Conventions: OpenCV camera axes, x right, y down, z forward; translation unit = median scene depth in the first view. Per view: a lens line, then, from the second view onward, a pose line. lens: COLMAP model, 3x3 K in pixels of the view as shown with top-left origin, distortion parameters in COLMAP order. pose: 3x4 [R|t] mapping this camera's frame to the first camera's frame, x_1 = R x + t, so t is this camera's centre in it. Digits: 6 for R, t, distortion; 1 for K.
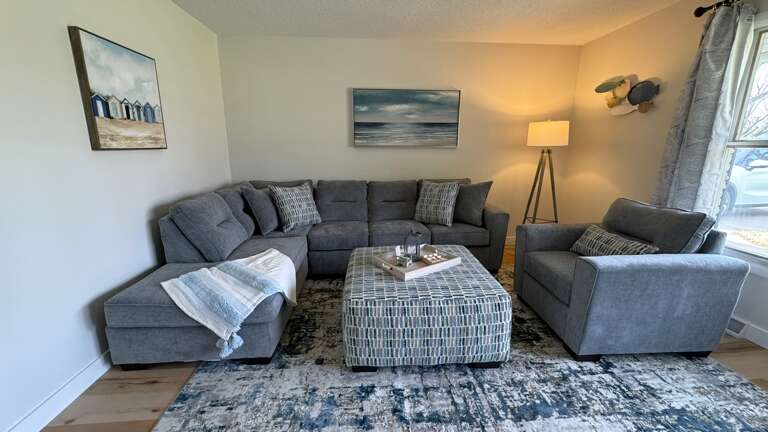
lens RADIAL K [[306.0, 0, 384.0], [0, 306.0, 216.0], [0, 0, 1]] dist [-0.000673, -0.000042]
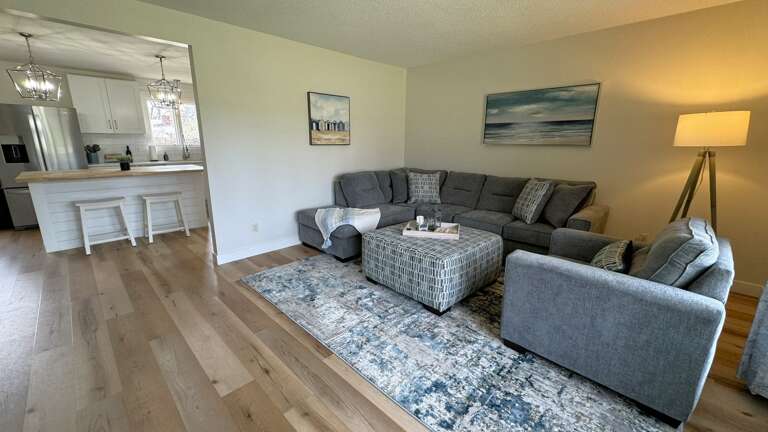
lens RADIAL K [[306.0, 0, 384.0], [0, 306.0, 216.0], [0, 0, 1]] dist [-0.000673, -0.000042]
pose [[0.656859, 0.180552, -0.732077, 0.947094], [-0.174278, 0.980972, 0.085565, 0.007830], [0.733596, 0.071381, 0.675827, -0.068978]]
